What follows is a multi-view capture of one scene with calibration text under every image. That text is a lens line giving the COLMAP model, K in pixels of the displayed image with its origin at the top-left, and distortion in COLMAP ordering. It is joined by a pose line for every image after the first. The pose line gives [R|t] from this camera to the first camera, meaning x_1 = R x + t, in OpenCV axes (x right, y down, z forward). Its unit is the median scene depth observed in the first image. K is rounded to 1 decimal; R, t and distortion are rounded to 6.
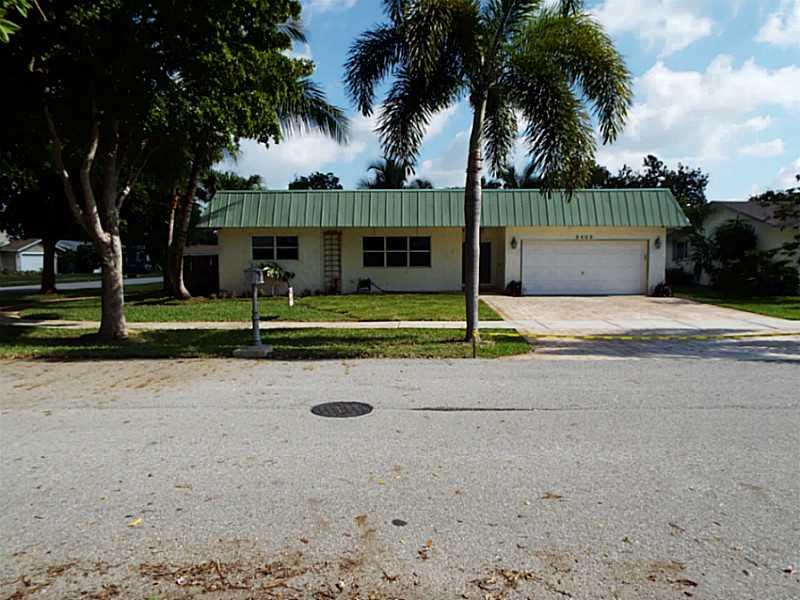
lens RADIAL K [[590.4, 0, 405.6], [0, 590.4, 301.6], [0, 0, 1]] dist [-0.010573, 0.002598]
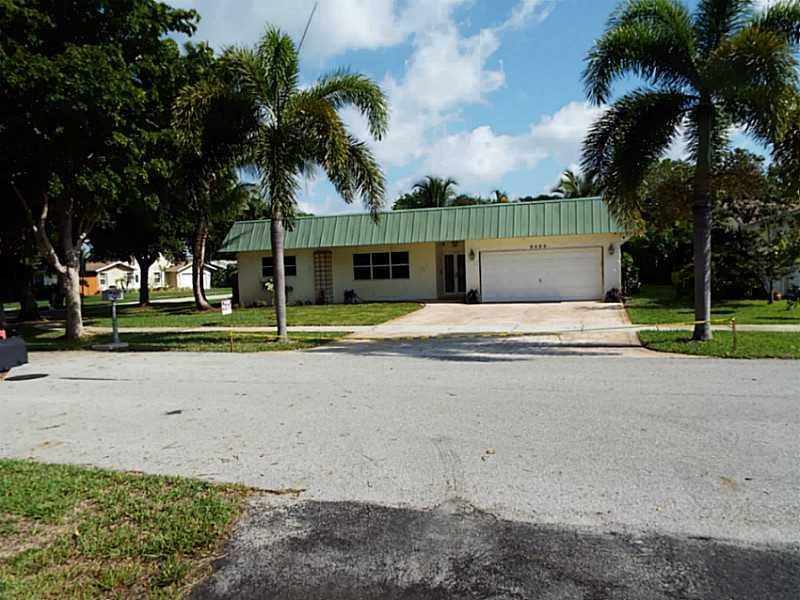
lens RADIAL K [[583.0, 0, 407.8], [0, 583.0, 307.7], [0, 0, 1]] dist [-0.009958, -0.000915]
pose [[0.952546, -0.010961, -0.304197, 0.395142], [0.010864, 0.999939, -0.002011, -0.000665], [0.304200, -0.001389, 0.952607, -0.062329]]
